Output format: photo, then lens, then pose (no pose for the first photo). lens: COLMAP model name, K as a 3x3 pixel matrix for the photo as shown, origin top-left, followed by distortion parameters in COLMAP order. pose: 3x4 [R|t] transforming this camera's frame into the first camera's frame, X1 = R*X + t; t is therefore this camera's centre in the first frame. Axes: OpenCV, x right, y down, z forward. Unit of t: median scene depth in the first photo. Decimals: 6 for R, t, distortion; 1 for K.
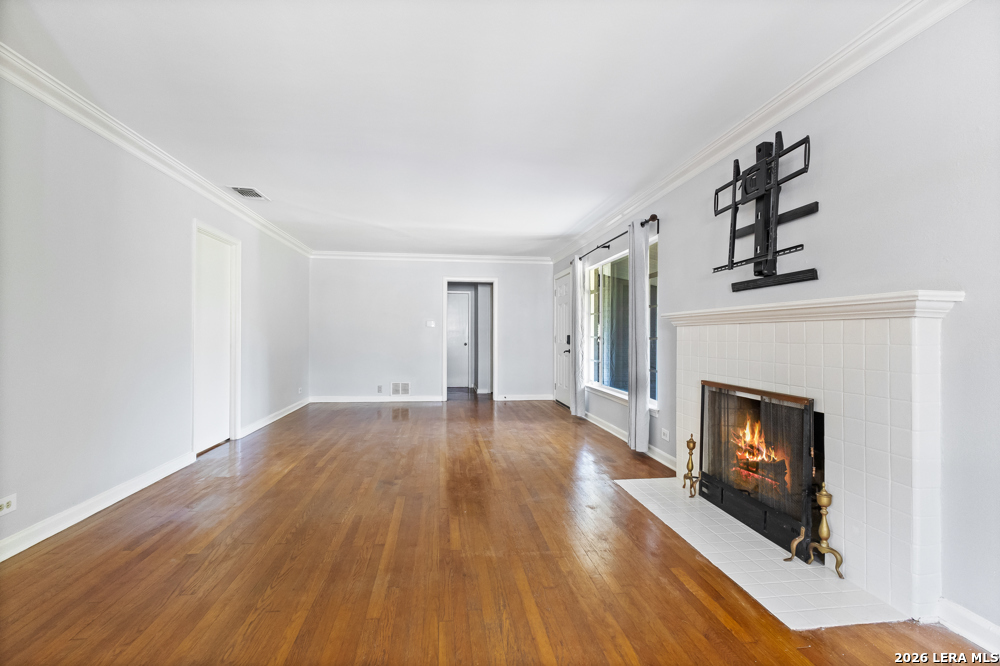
lens RADIAL K [[463.0, 0, 494.4], [0, 463.0, 324.8], [0, 0, 1]] dist [-0.001077, 0.003228]
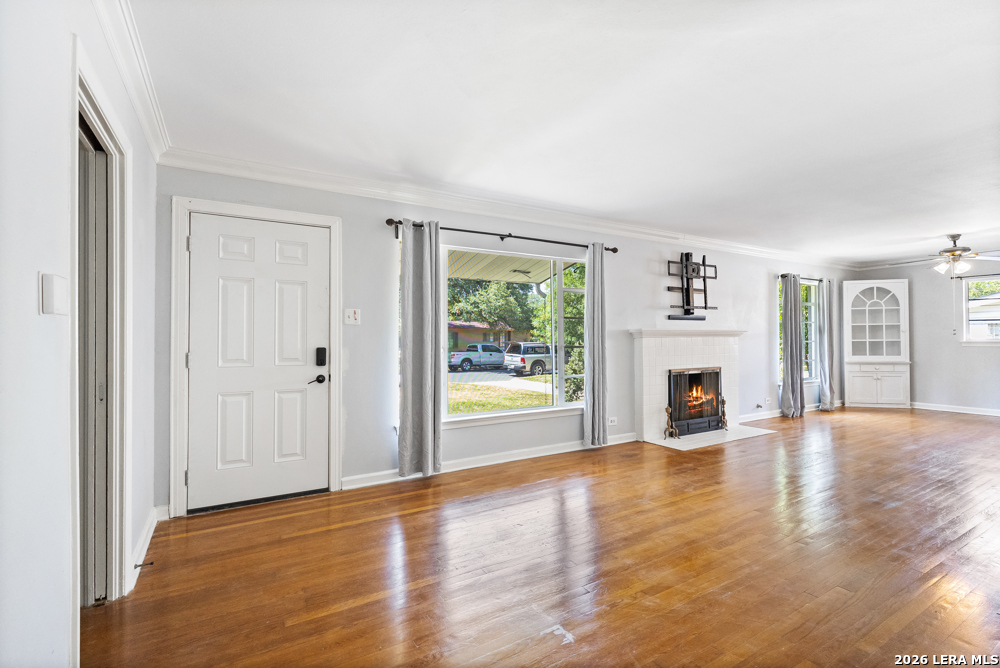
lens RADIAL K [[463.0, 0, 496.6], [0, 463.0, 335.0], [0, 0, 1]] dist [-0.001077, 0.003228]
pose [[-0.408152, 0.004950, 0.912901, -0.911979], [-0.018441, 0.999737, -0.013665, 0.027305], [-0.912728, -0.022412, -0.407953, 2.465385]]
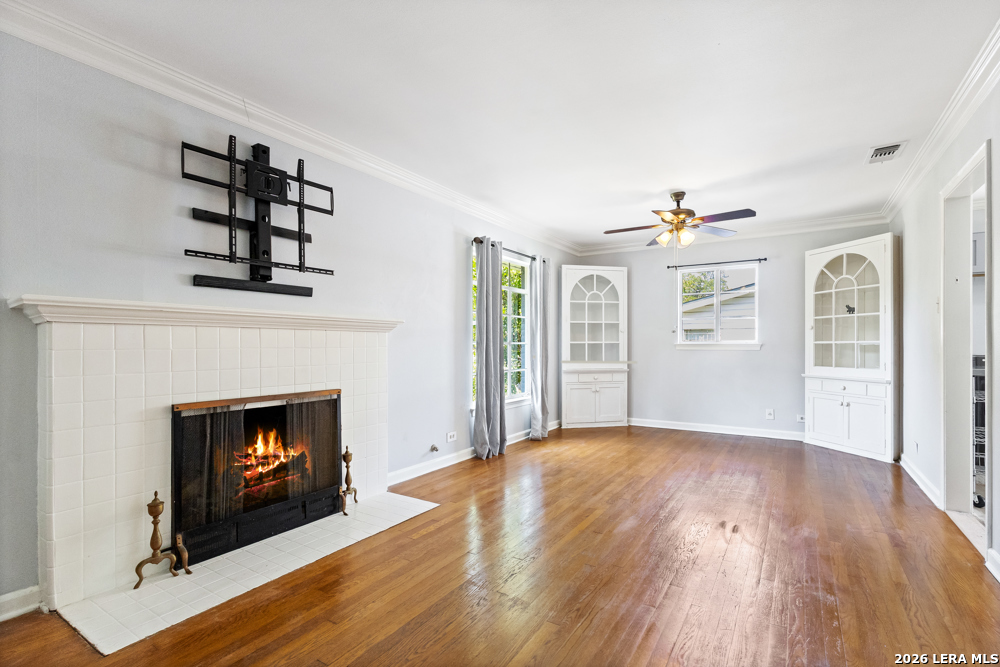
lens RADIAL K [[463.0, 0, 496.0], [0, 463.0, 353.6], [0, 0, 1]] dist [-0.001077, 0.003228]
pose [[-0.765457, -0.015247, 0.643307, -0.398299], [-0.017634, 0.999841, 0.002715, 0.032822], [-0.643245, -0.009266, -0.765604, 1.326773]]
